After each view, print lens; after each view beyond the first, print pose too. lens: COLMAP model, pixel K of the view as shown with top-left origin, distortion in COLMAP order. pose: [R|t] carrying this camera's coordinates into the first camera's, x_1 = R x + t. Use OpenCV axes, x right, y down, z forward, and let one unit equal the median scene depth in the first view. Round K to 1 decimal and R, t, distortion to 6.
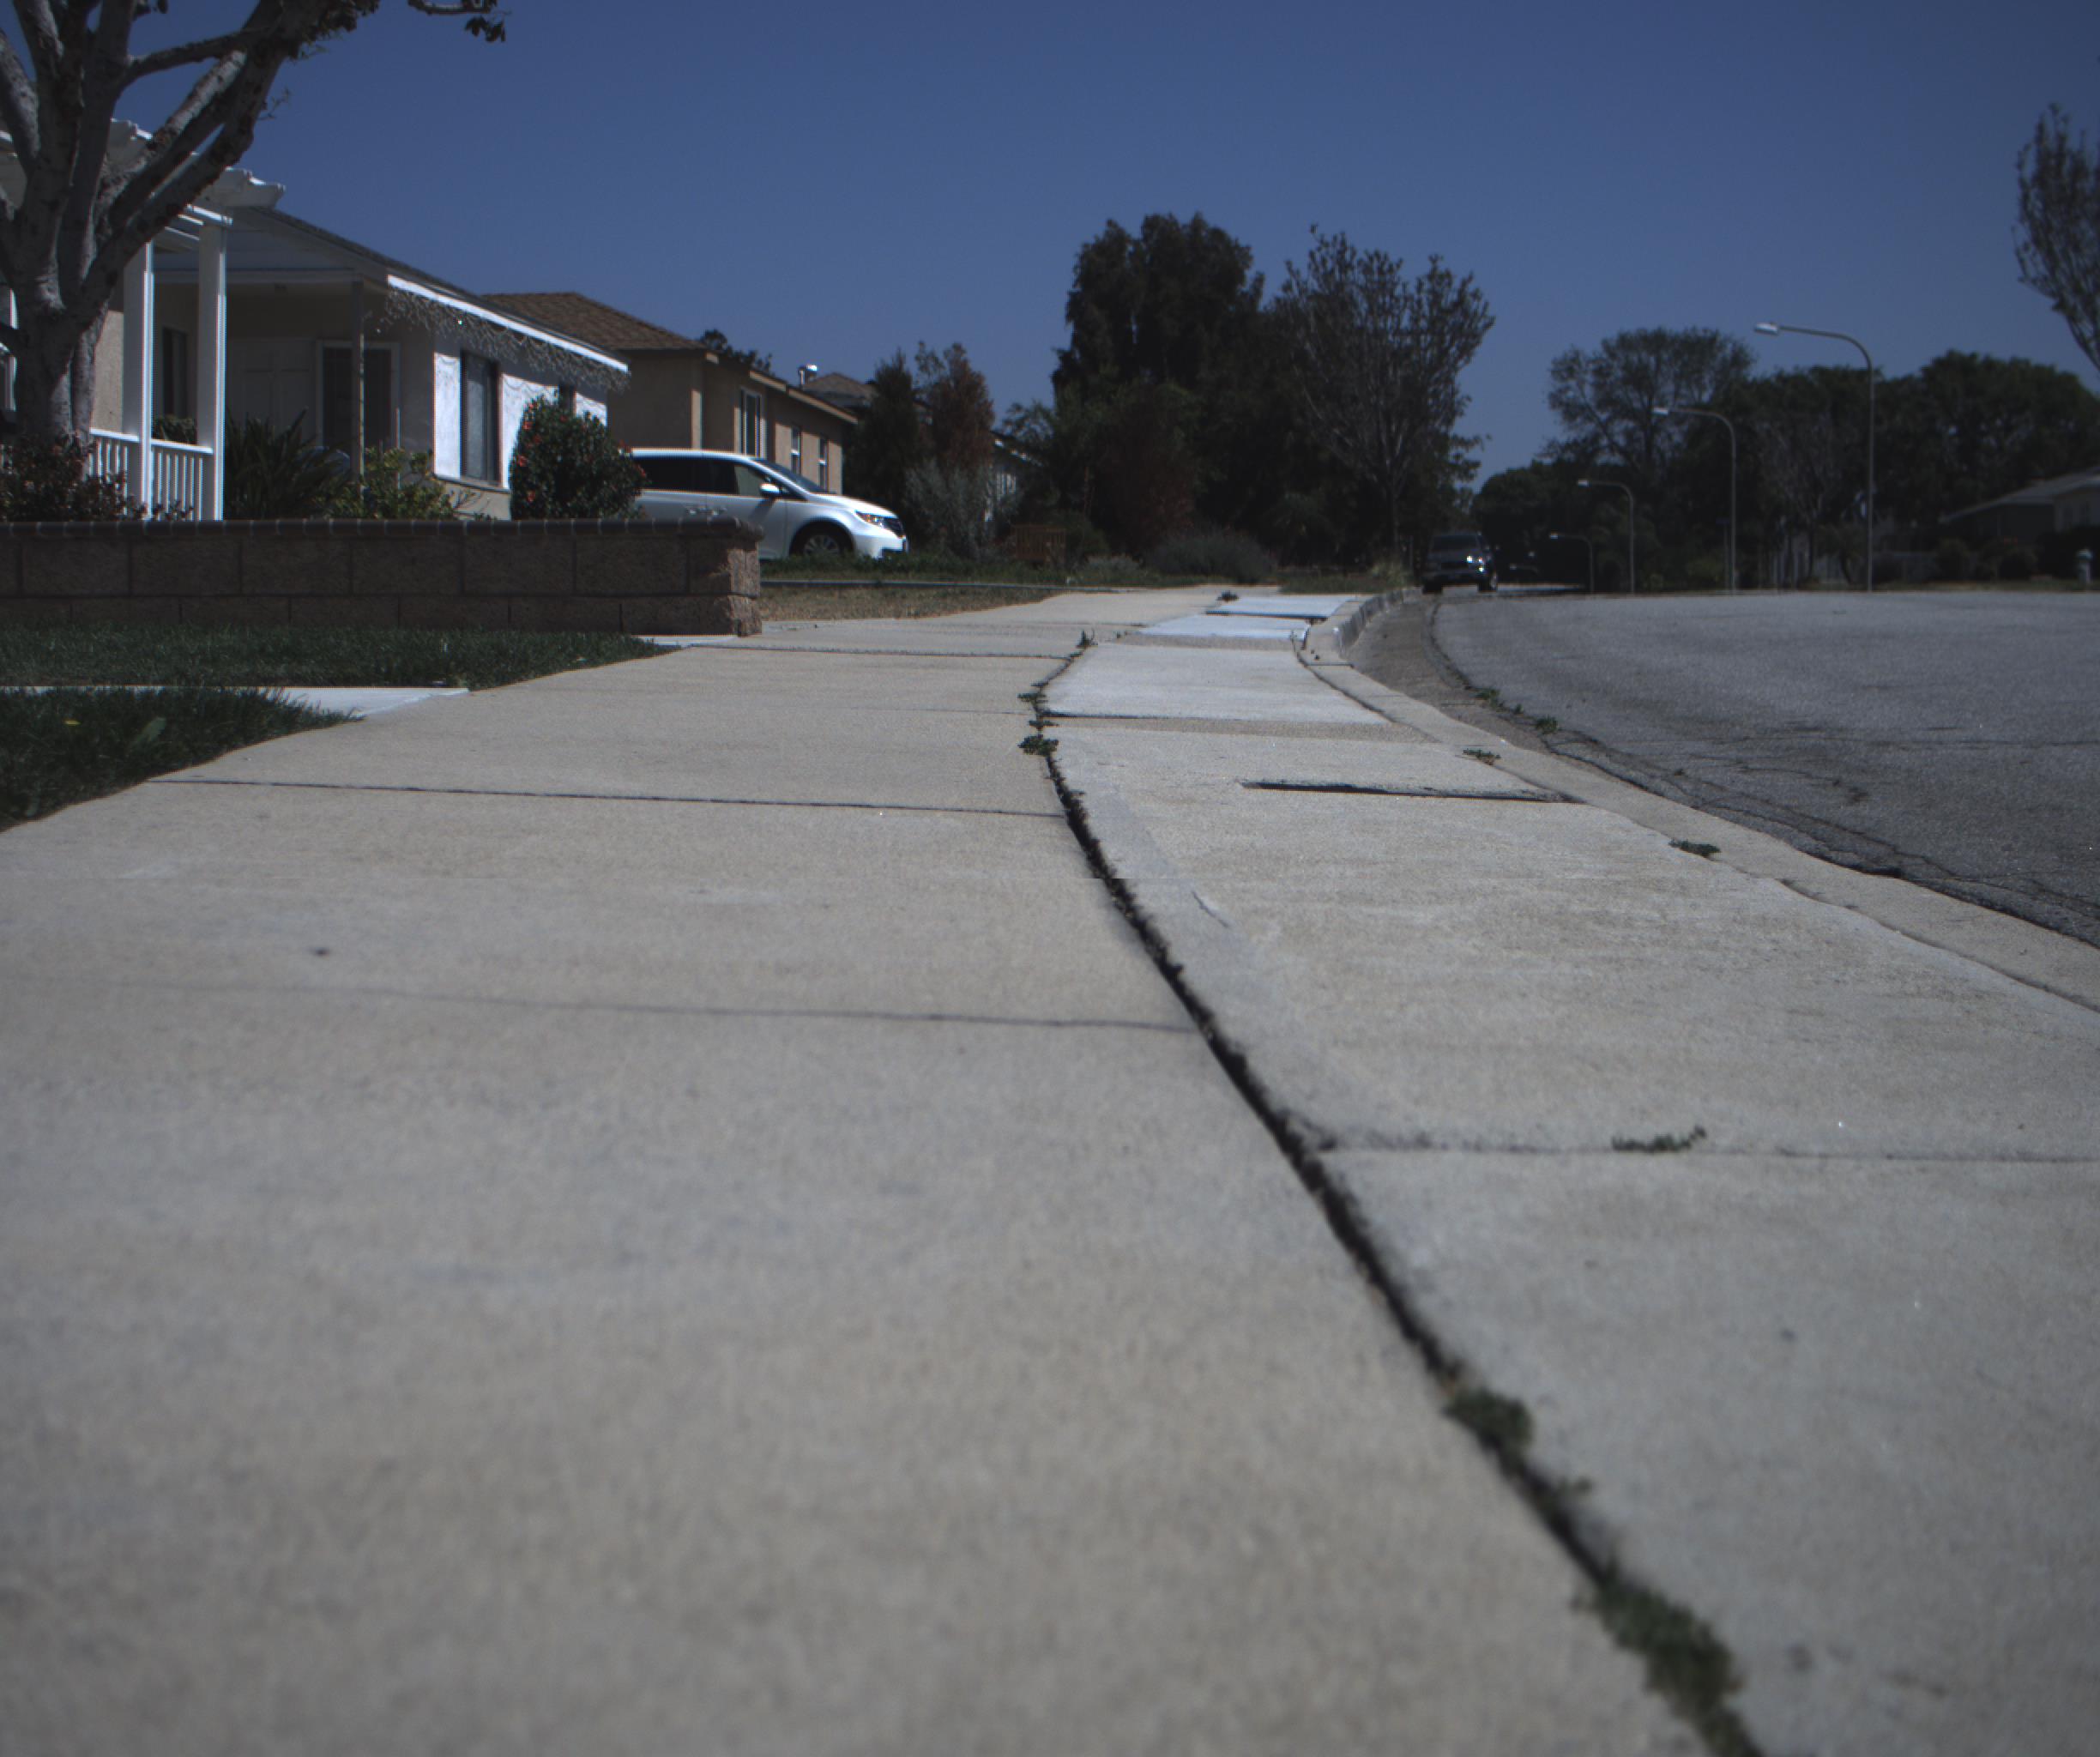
lens RADIAL K [[3880.9, 0, 1024.3], [0, 3880.9, 832.8], [0, 0, 1]] dist [-0.178135, 0.884506]
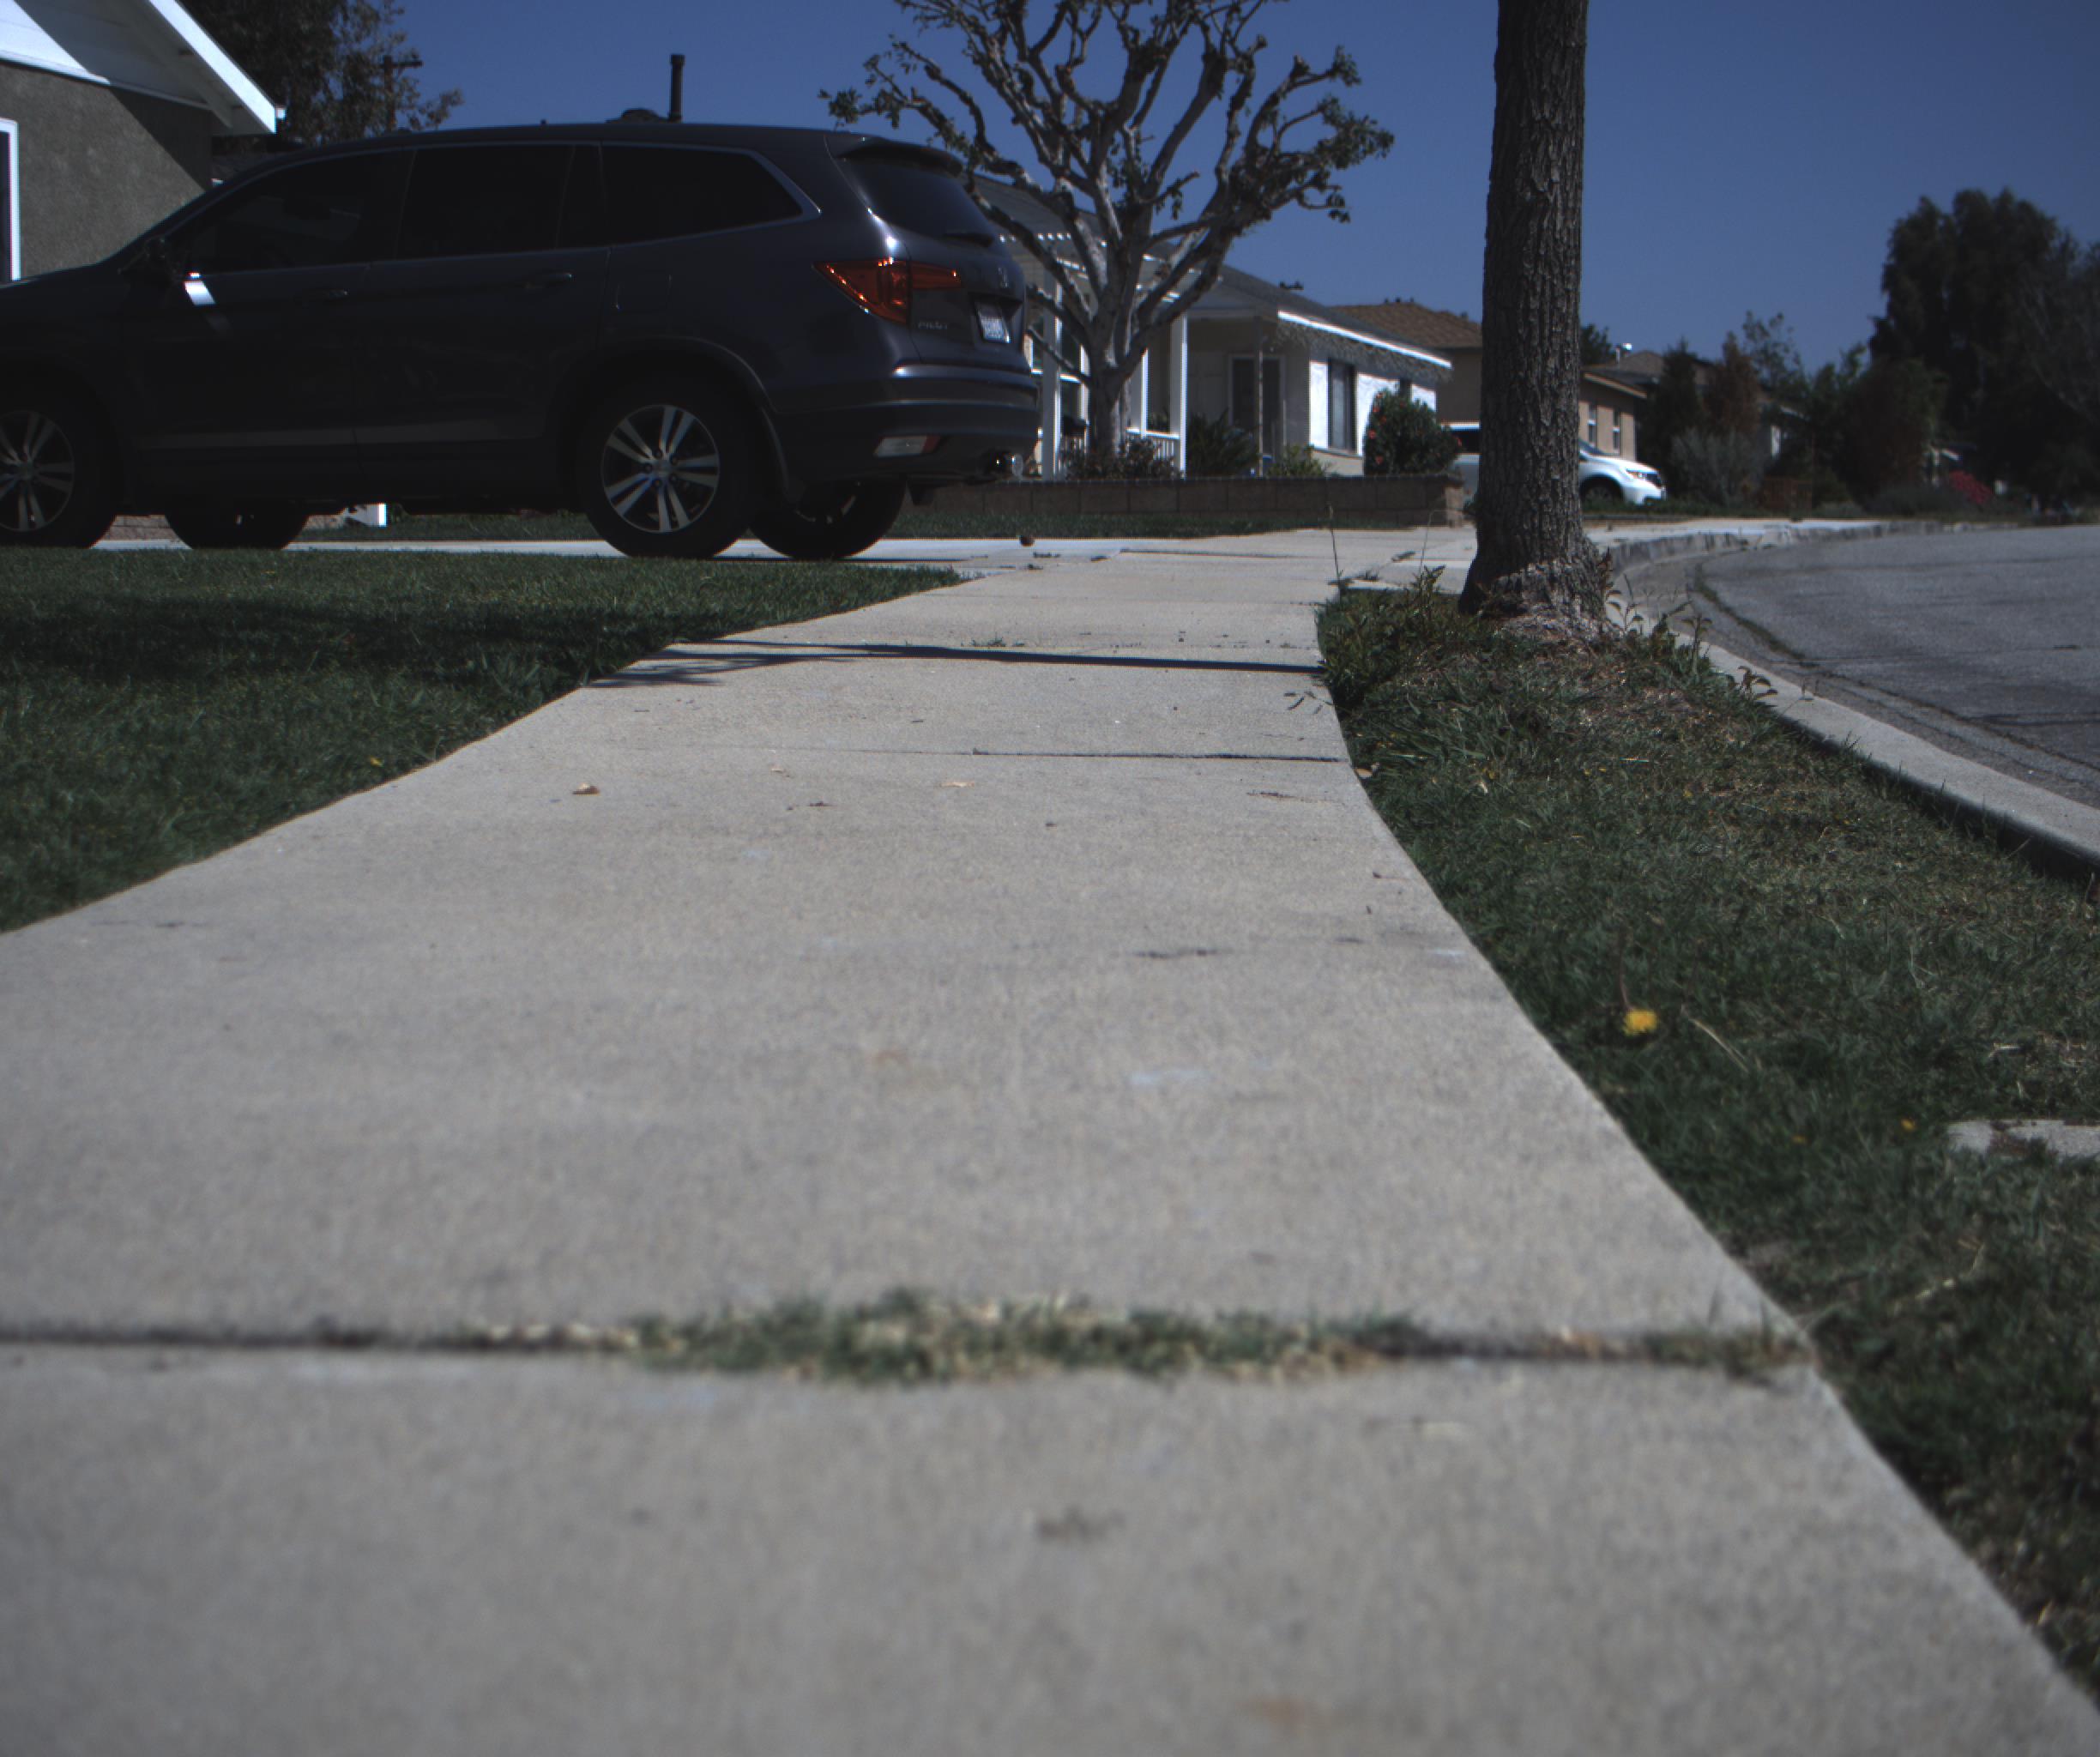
lens RADIAL K [[3880.9, 0, 1024.3], [0, 3880.9, 832.8], [0, 0, 1]] dist [-0.178135, 0.884506]
pose [[0.975123, 0.006336, -0.221576, 0.037870], [-0.003980, 0.999931, 0.011077, 0.021156], [0.221631, -0.009920, 0.975080, -0.255354]]
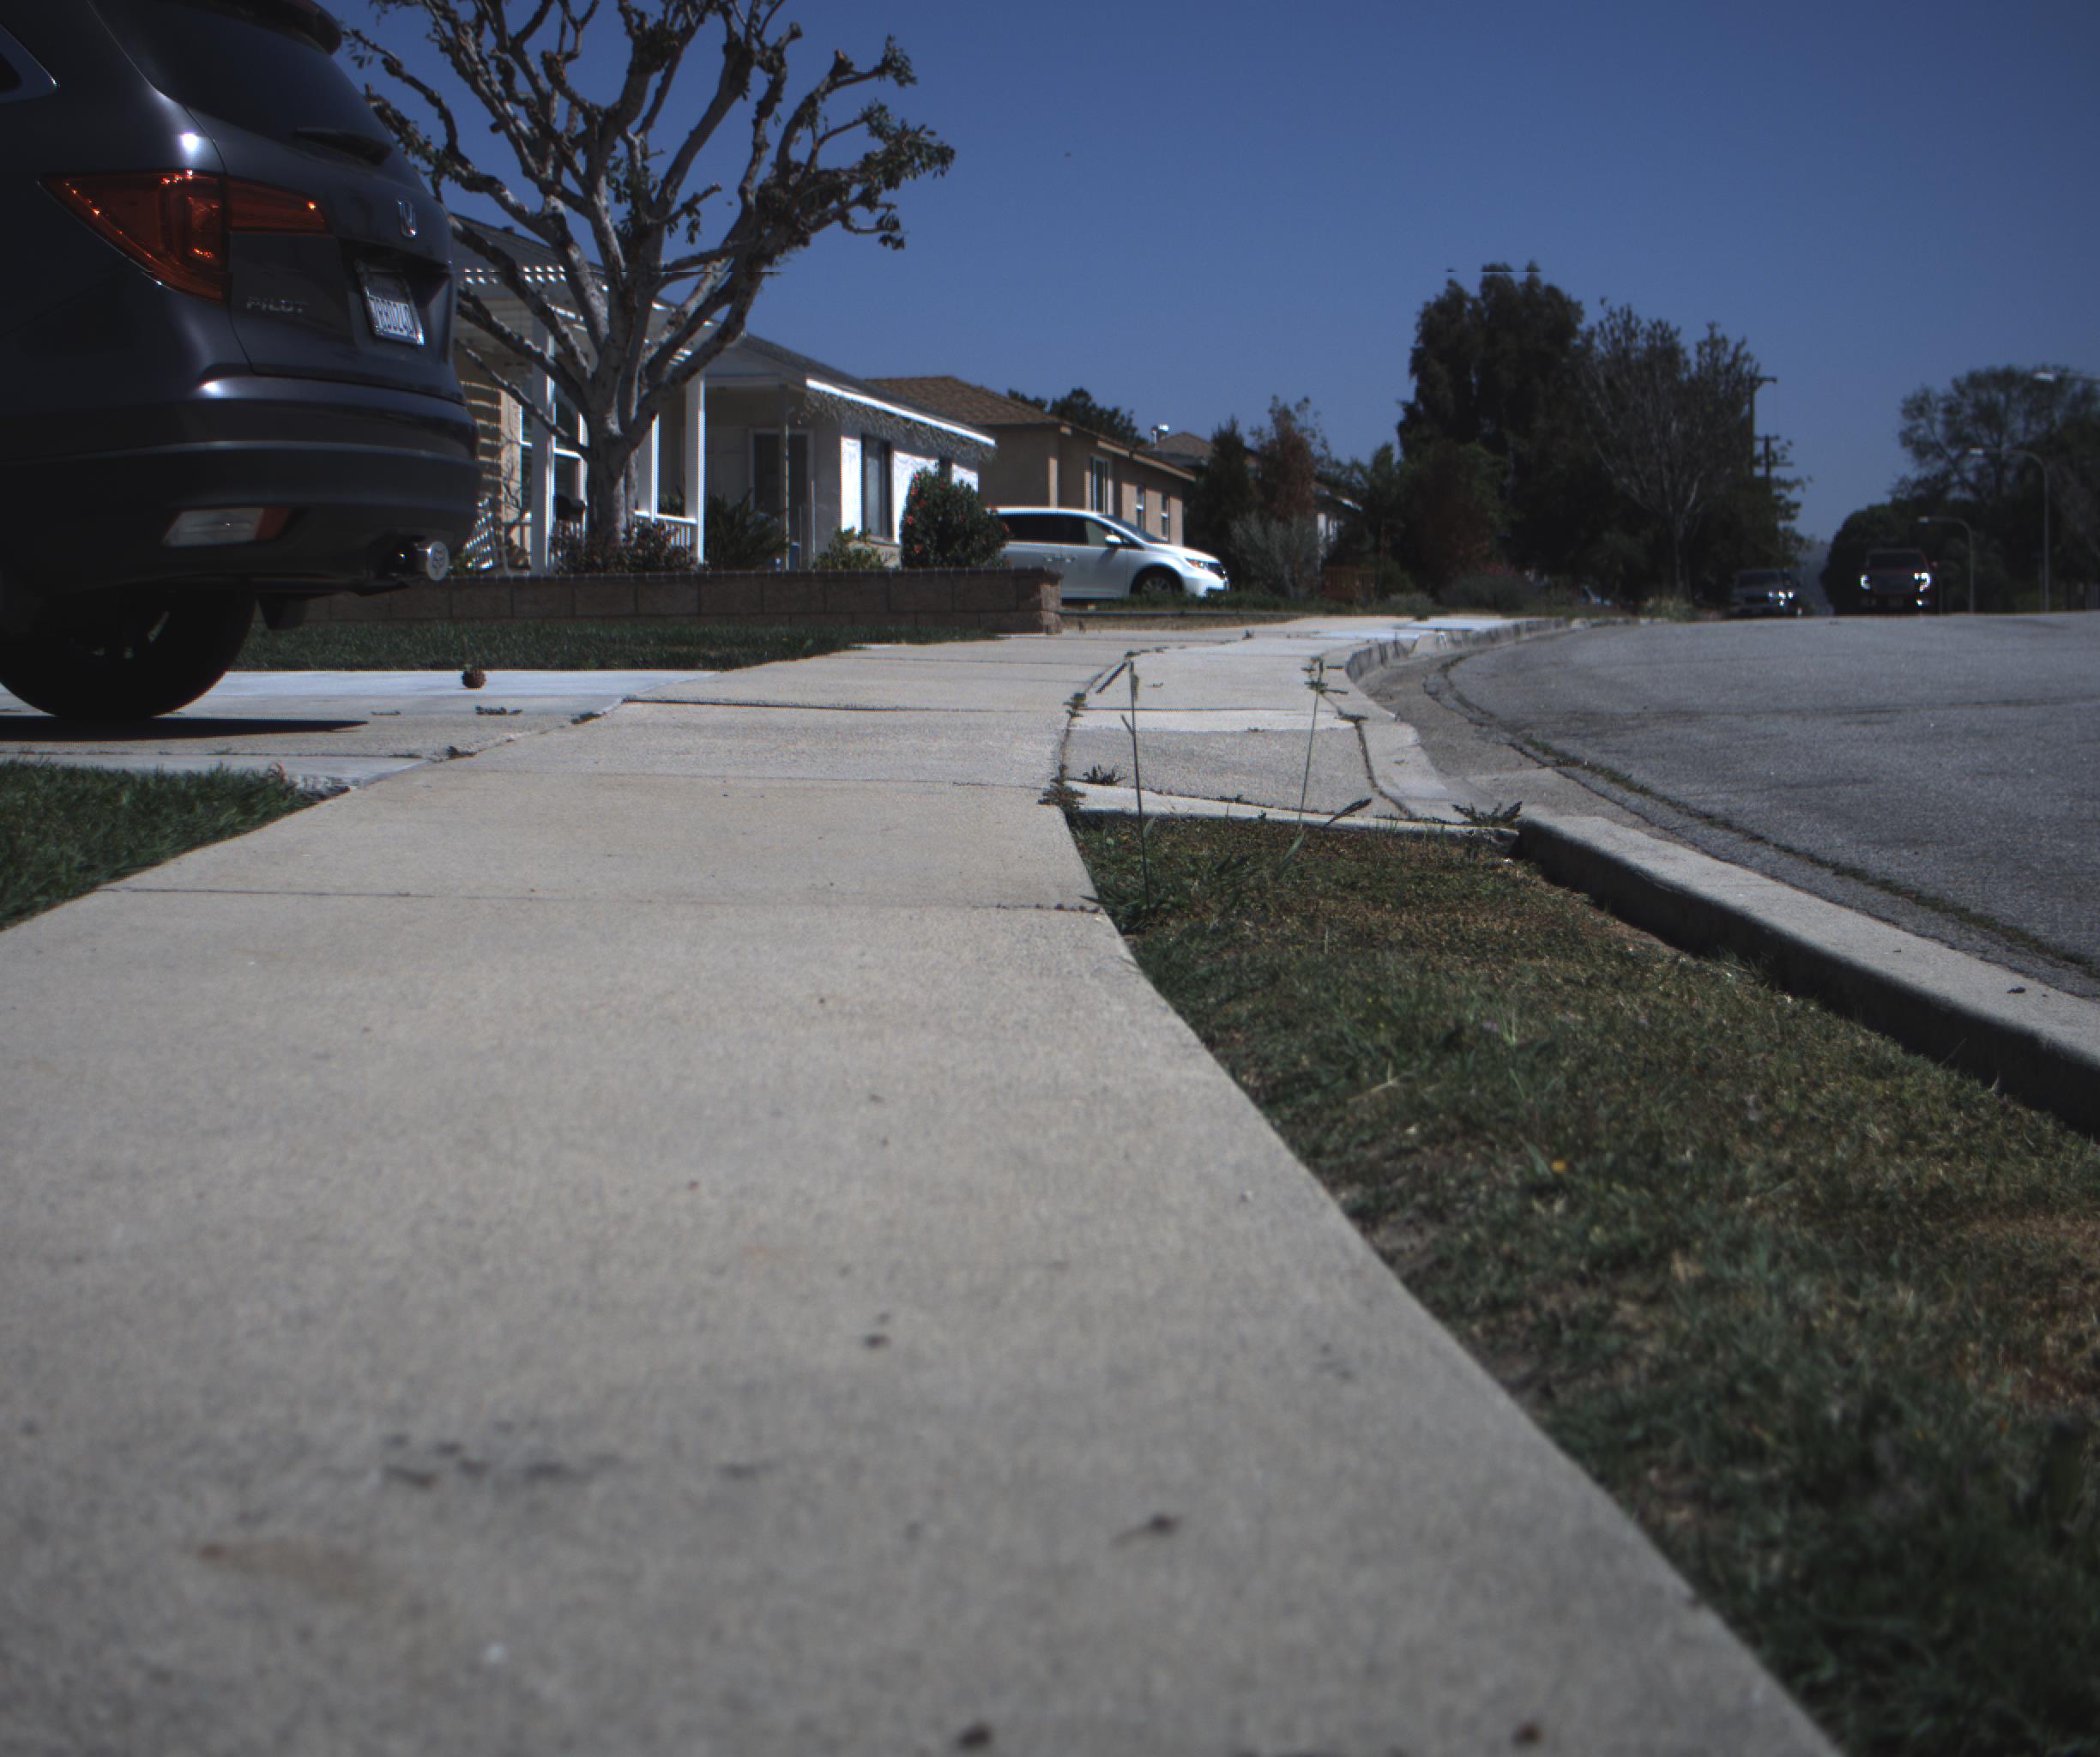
lens RADIAL K [[3880.9, 0, 1024.3], [0, 3880.9, 832.8], [0, 0, 1]] dist [-0.178135, 0.884506]
pose [[0.995252, -0.005678, -0.097163, 0.017901], [0.004592, 0.999924, -0.011405, 0.012312], [0.097220, 0.010905, 0.995203, -0.155000]]
